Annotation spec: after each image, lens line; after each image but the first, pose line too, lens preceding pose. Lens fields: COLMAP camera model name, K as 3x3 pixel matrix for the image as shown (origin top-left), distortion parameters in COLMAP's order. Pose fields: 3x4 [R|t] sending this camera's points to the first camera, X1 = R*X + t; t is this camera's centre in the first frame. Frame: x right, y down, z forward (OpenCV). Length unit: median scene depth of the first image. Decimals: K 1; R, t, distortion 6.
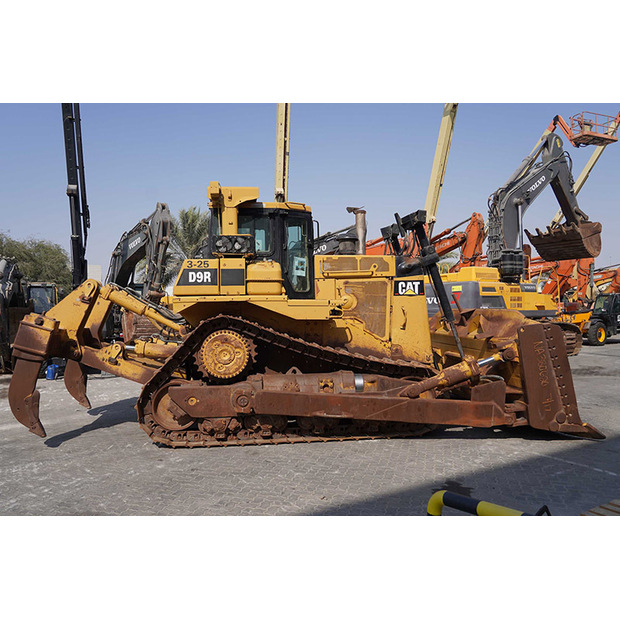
lens RADIAL K [[467.0, 0, 310.0], [0, 467.0, 310.0], [0, 0, 1]] dist [-0.004143, -0.000962]
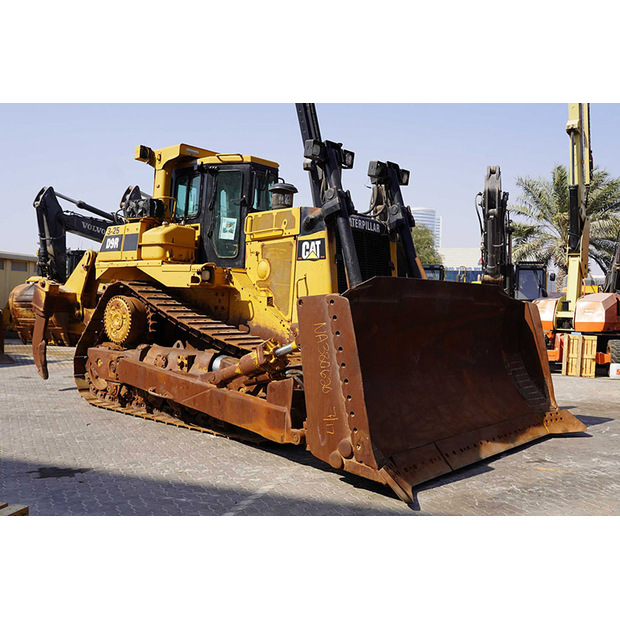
lens RADIAL K [[638.8, 0, 310.0], [0, 638.8, 310.0], [0, 0, 1]] dist [0.004043, 0.000796]
pose [[0.665845, 0.039646, -0.745036, 1.064405], [-0.039693, 0.999055, 0.017690, 0.032399], [0.745033, 0.017794, 0.666790, 0.376899]]
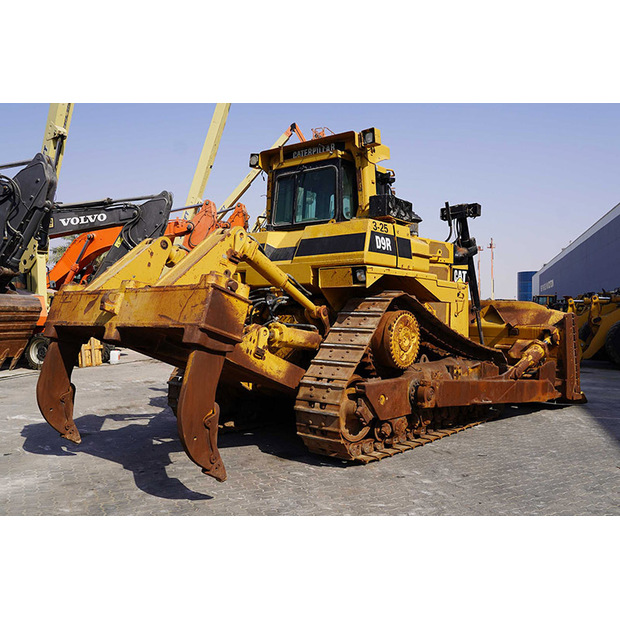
lens RADIAL K [[526.8, 0, 311.9], [0, 526.8, 300.2], [0, 0, 1]] dist [0.000722, 0.002394]
pose [[0.744670, 0.043079, 0.666041, -0.891661], [-0.031348, 0.999071, -0.029571, 0.055153], [-0.666696, 0.001141, 0.745329, 0.395182]]
